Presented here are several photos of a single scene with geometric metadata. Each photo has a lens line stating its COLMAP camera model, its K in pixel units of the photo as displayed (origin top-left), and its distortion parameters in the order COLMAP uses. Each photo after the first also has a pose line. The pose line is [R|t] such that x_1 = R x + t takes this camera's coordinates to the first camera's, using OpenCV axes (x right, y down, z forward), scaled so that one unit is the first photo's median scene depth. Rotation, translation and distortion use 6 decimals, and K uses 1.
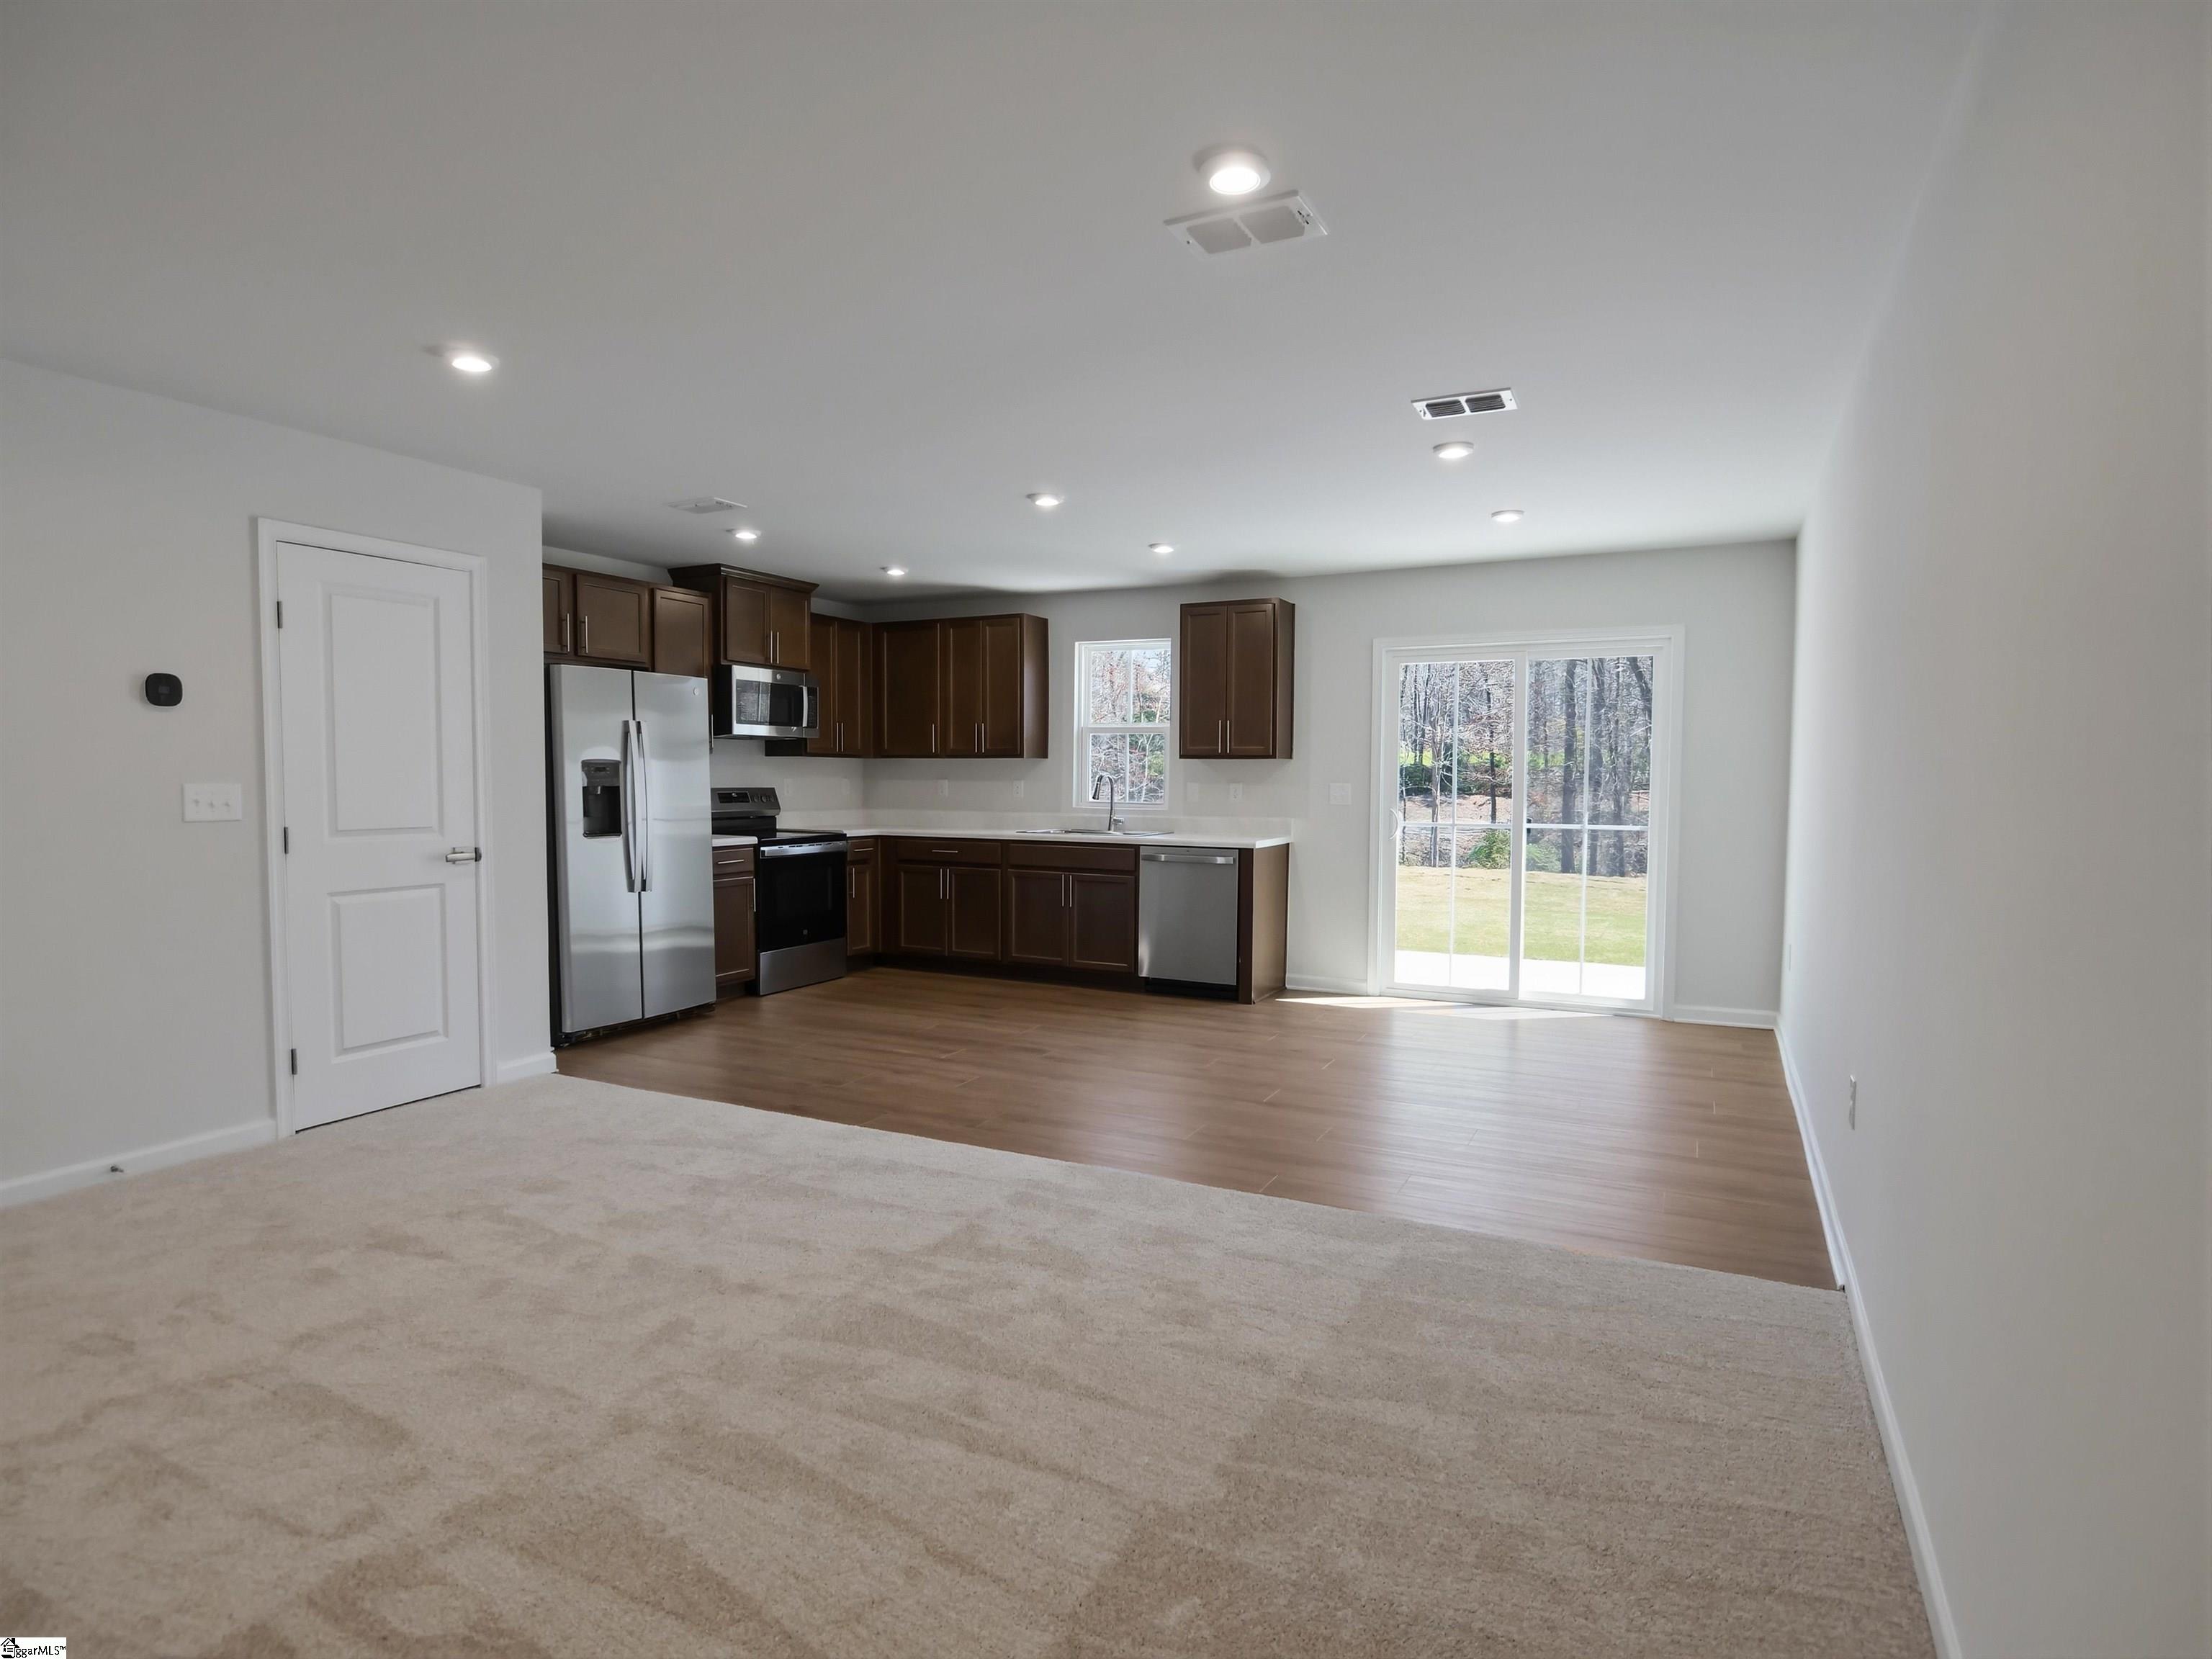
lens RADIAL K [[1173.4, 0, 1105.5], [0, 1173.4, 837.4], [0, 0, 1]] dist [-0.015769, -0.000537]
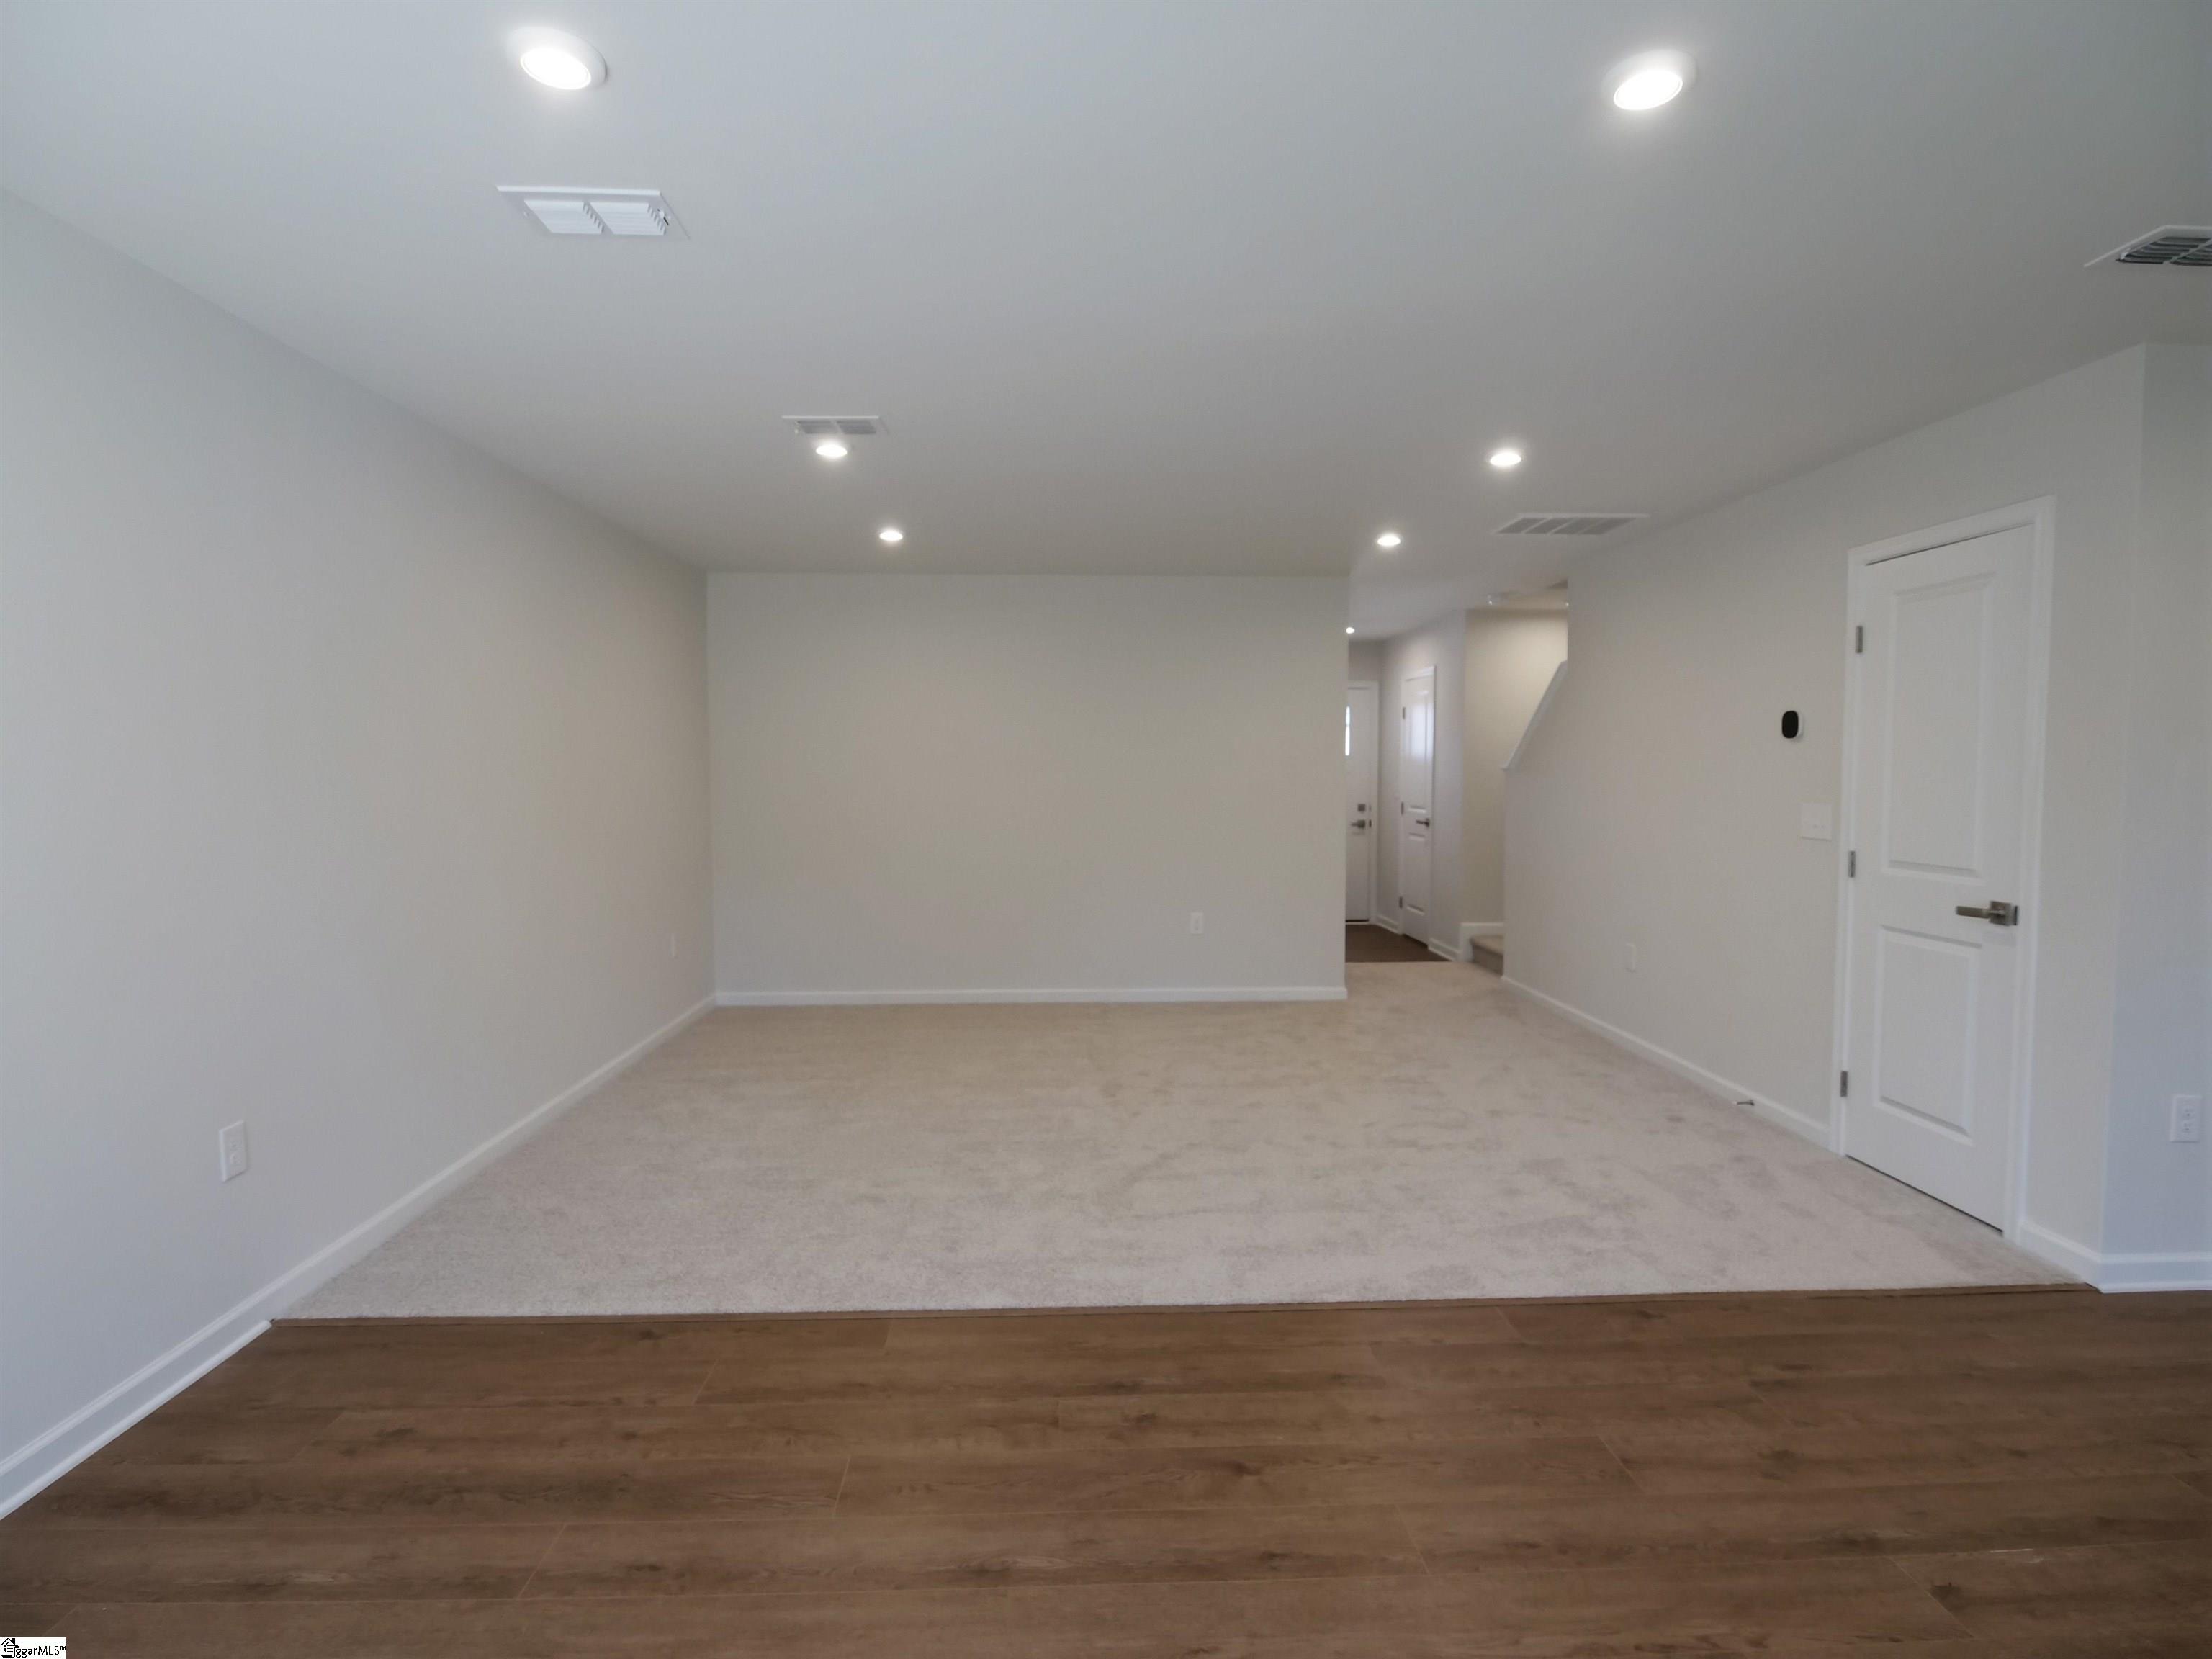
lens RADIAL K [[1173.4, 0, 1106.8], [0, 1173.4, 833.6], [0, 0, 1]] dist [-0.015769, -0.000537]
pose [[-0.873165, 0.021934, -0.486931, 0.335528], [-0.029639, 0.994749, 0.097956, -0.099752], [0.486523, 0.099964, -0.867930, 1.507656]]
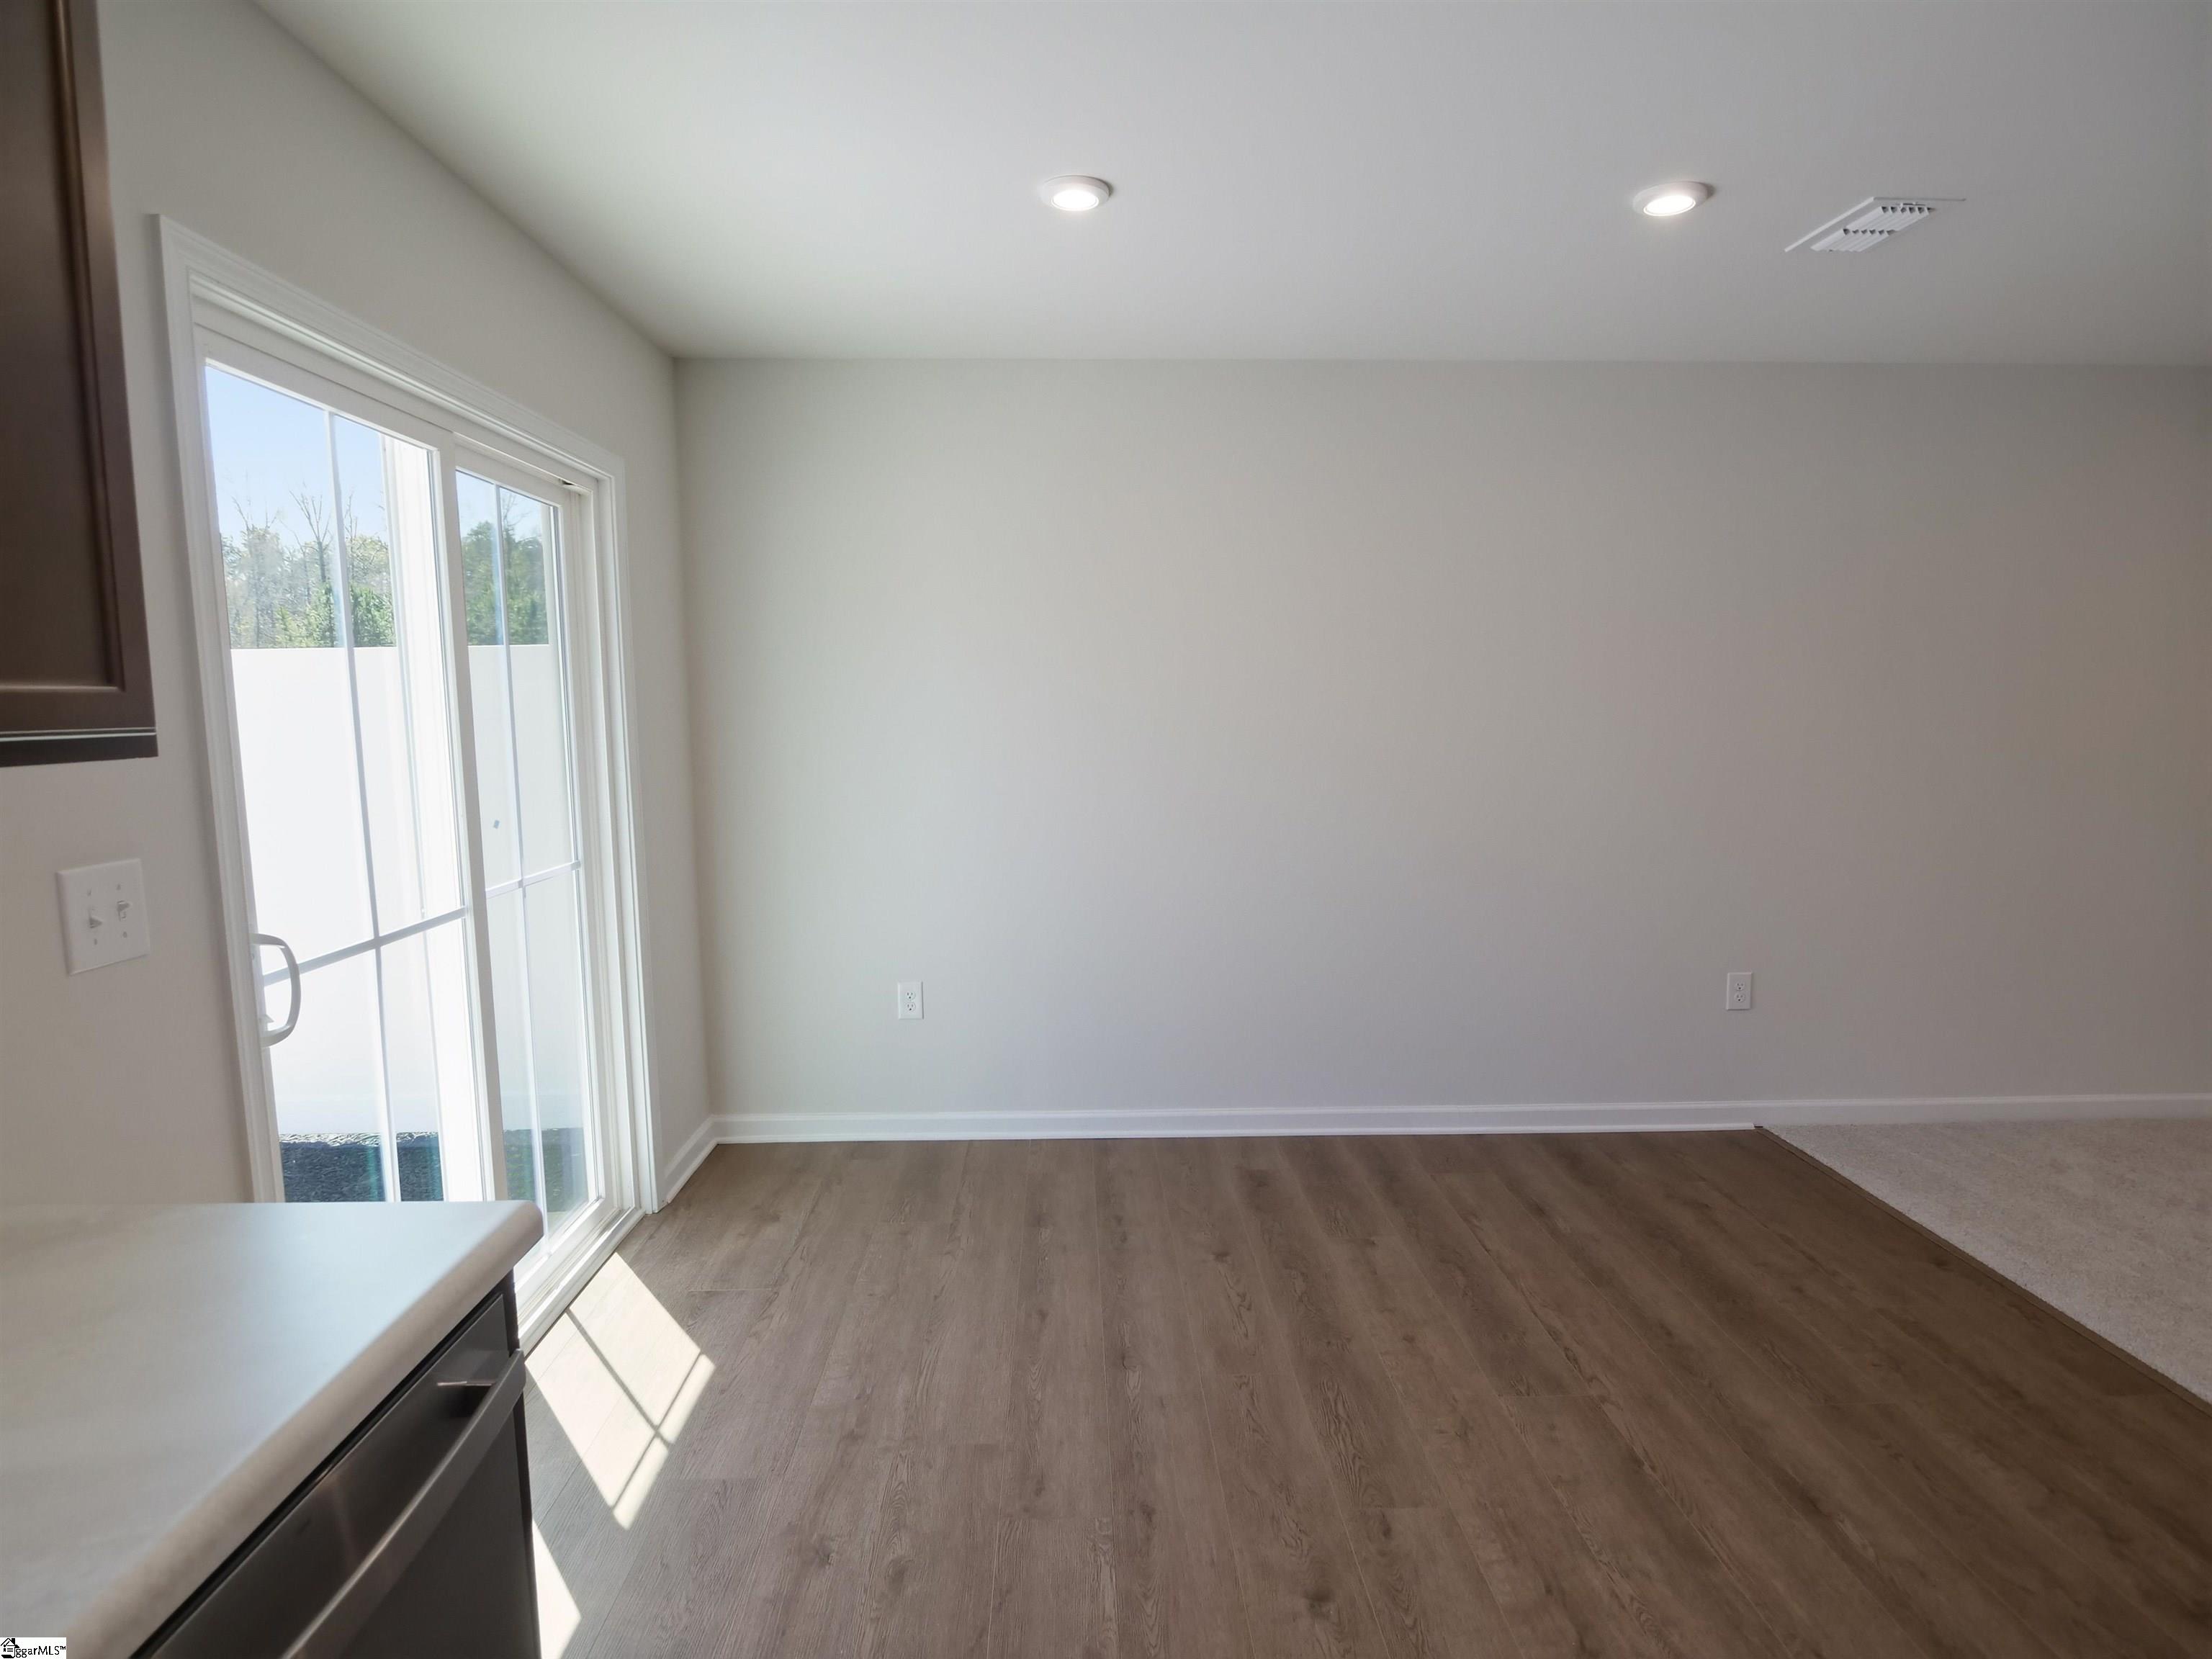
lens RADIAL K [[1173.4, 0, 1110.7], [0, 1173.4, 831.3], [0, 0, 1]] dist [-0.015769, -0.000537]
pose [[-0.476403, -0.095852, 0.873987, -0.119900], [0.048815, 0.989623, 0.135142, -0.114897], [-0.877871, 0.107046, -0.466780, 1.562186]]
